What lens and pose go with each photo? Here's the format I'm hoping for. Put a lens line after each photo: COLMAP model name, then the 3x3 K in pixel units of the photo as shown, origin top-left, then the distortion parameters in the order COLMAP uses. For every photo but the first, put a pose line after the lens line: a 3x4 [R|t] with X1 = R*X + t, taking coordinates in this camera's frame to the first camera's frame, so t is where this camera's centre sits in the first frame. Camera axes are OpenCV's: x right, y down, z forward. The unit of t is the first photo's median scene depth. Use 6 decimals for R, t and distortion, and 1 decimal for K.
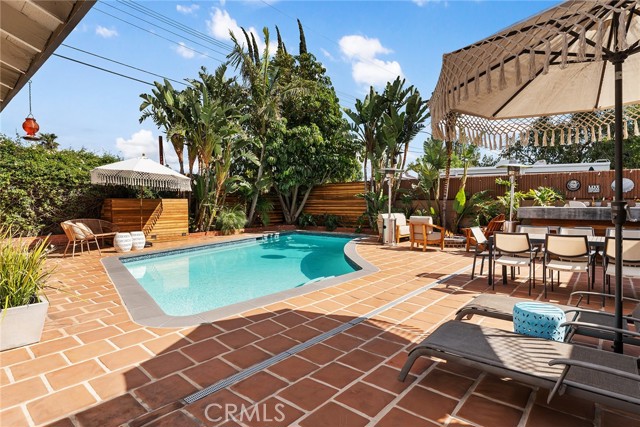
lens RADIAL K [[338.6, 0, 320.0], [0, 338.6, 213.5], [0, 0, 1]] dist [-0.002239, -0.000821]
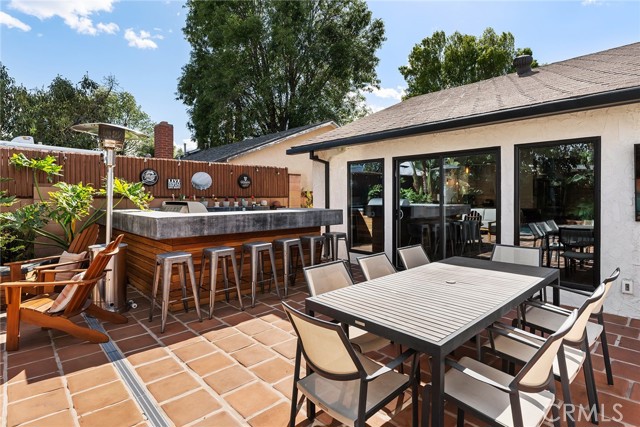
lens RADIAL K [[337.5, 0, 320.0], [0, 337.5, 195.5], [0, 0, 1]] dist [-0.002451, -0.000159]
pose [[0.112518, 0.001284, 0.993649, 0.117091], [0.034852, 0.999379, -0.005238, -0.032541], [-0.993038, 0.035220, 0.112403, 0.603765]]
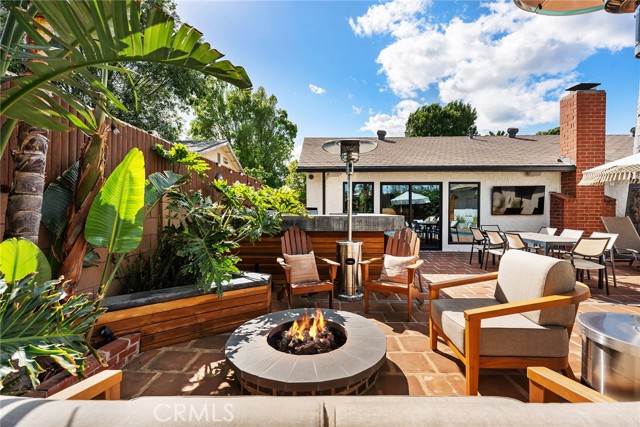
lens RADIAL K [[274.5, 0, 320.0], [0, 274.5, 213.5], [0, 0, 1]] dist [0.000660, 0.000504]
pose [[-0.626206, -0.008758, 0.779608, 0.212628], [0.024476, 0.999223, 0.030885, -0.035404], [-0.779273, 0.038422, -0.625506, 1.217426]]
